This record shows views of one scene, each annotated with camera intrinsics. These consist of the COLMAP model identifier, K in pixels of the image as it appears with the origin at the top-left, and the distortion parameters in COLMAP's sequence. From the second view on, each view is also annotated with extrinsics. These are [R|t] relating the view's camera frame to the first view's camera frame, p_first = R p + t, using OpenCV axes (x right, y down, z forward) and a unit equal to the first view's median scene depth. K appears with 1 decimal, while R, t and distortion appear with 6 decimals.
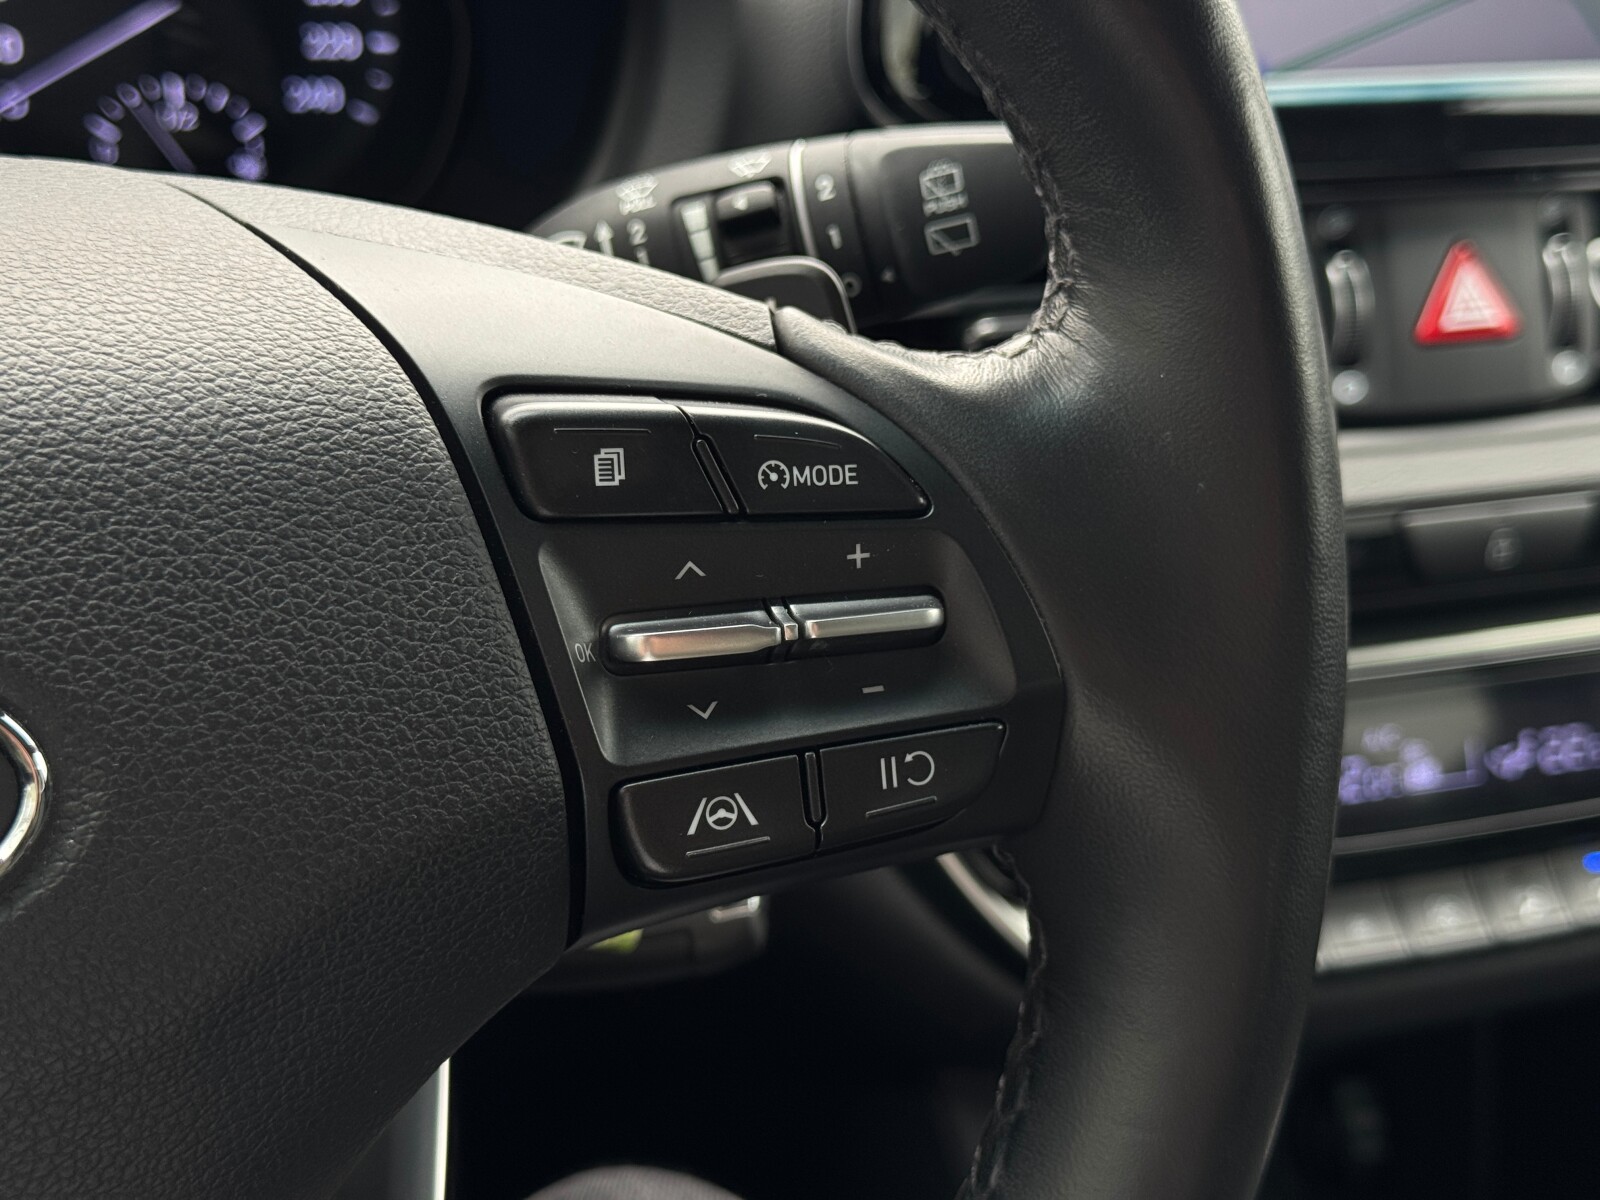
lens RADIAL K [[2300.9, 0, 800.0], [0, 2300.9, 600.0], [0, 0, 1]] dist [0.128156, -0.166396]
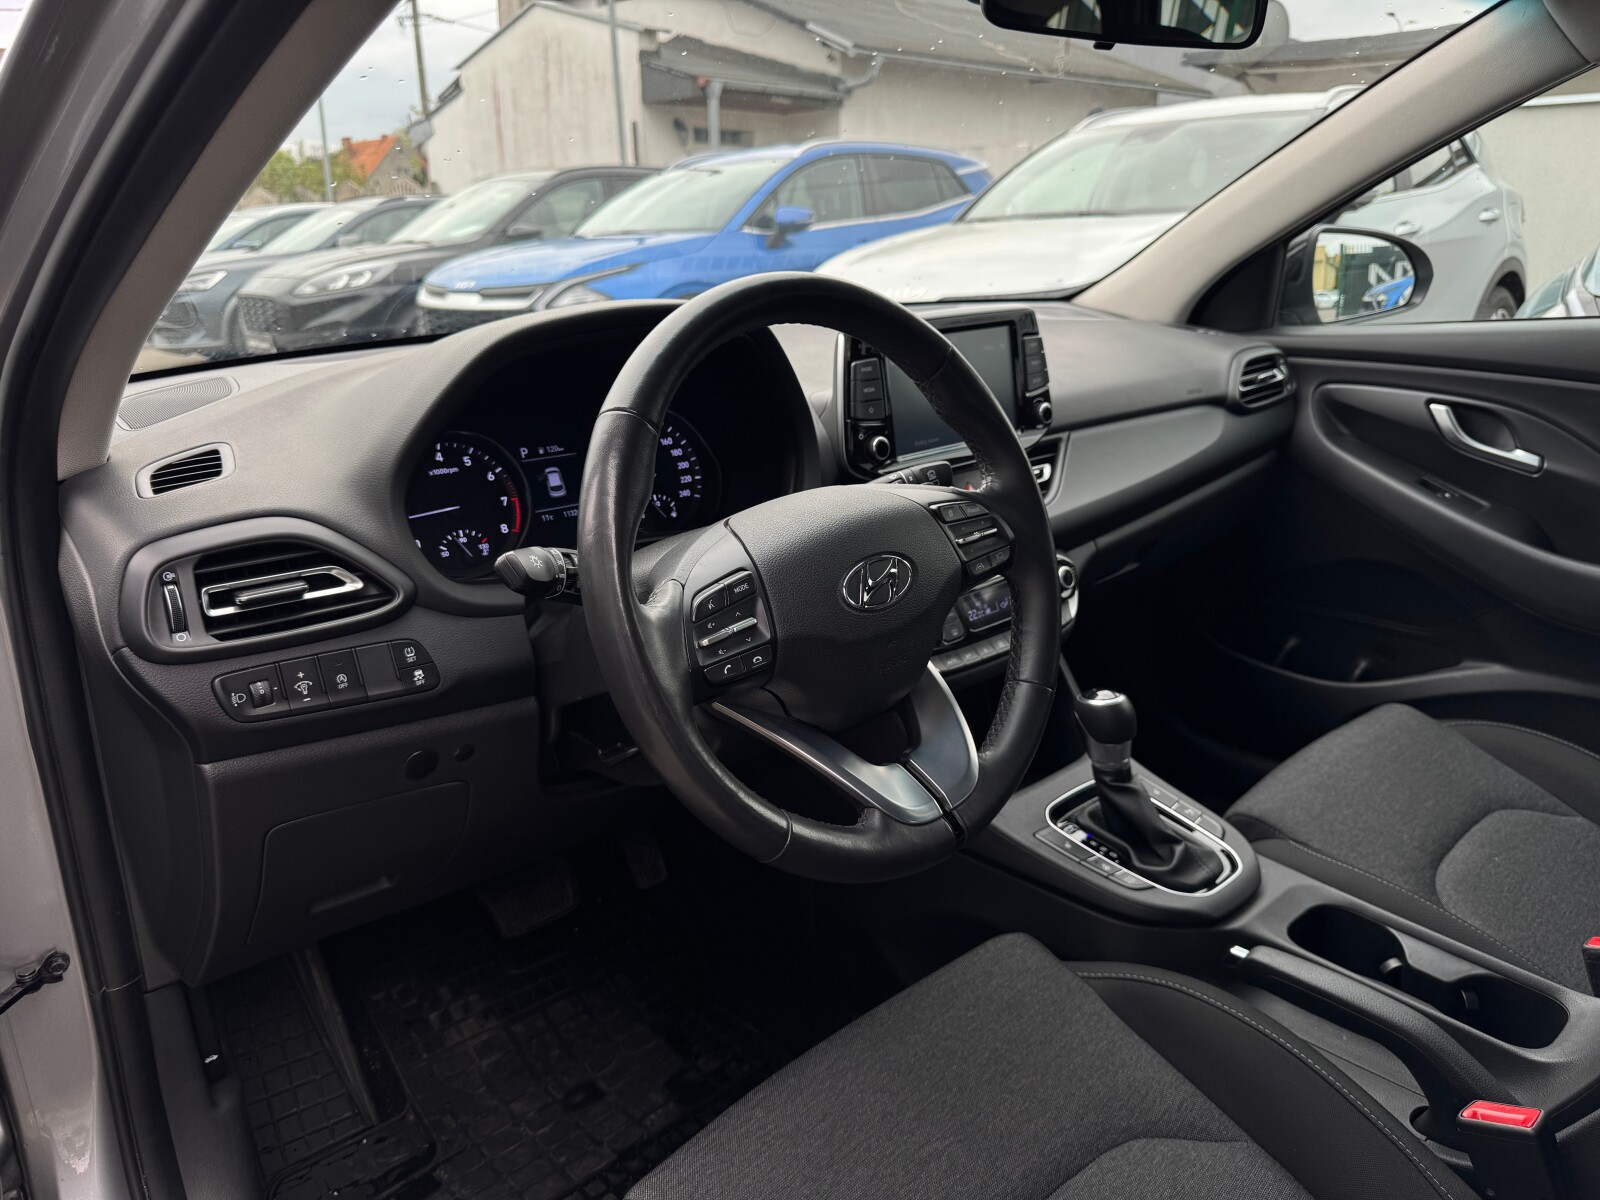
lens RADIAL K [[1115.7, 0, 800.0], [0, 1115.7, 600.0], [0, 0, 1]] dist [0.180568, -0.368422]
pose [[0.930286, -0.188214, 0.314871, -0.976489], [0.220159, 0.973033, -0.068827, 0.179923], [-0.293425, 0.133350, 0.946636, -1.146472]]
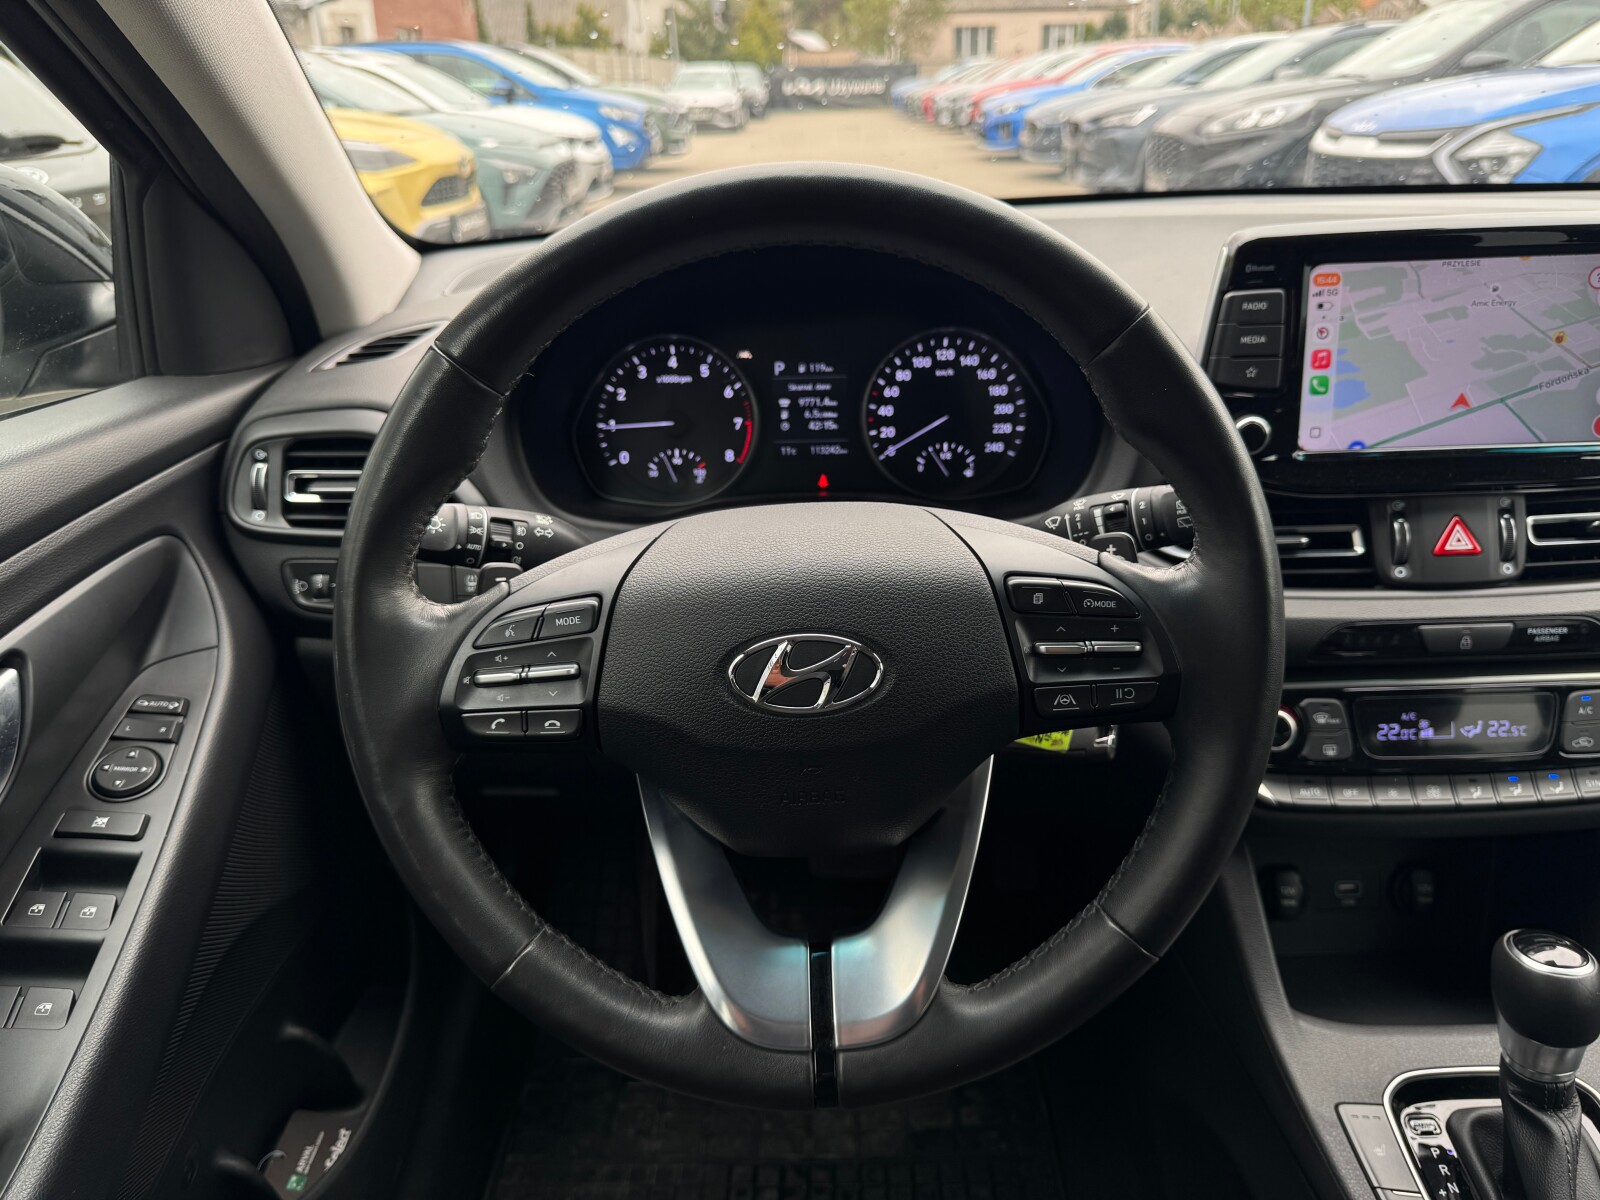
lens RADIAL K [[1155.6, 0, 800.0], [0, 1155.6, 600.0], [0, 0, 1]] dist [0.053889, -0.088626]
pose [[0.920563, 0.063748, -0.385357, 0.190272], [-0.071732, 0.997404, -0.006360, -0.012744], [0.383951, 0.033497, 0.922746, -0.560210]]
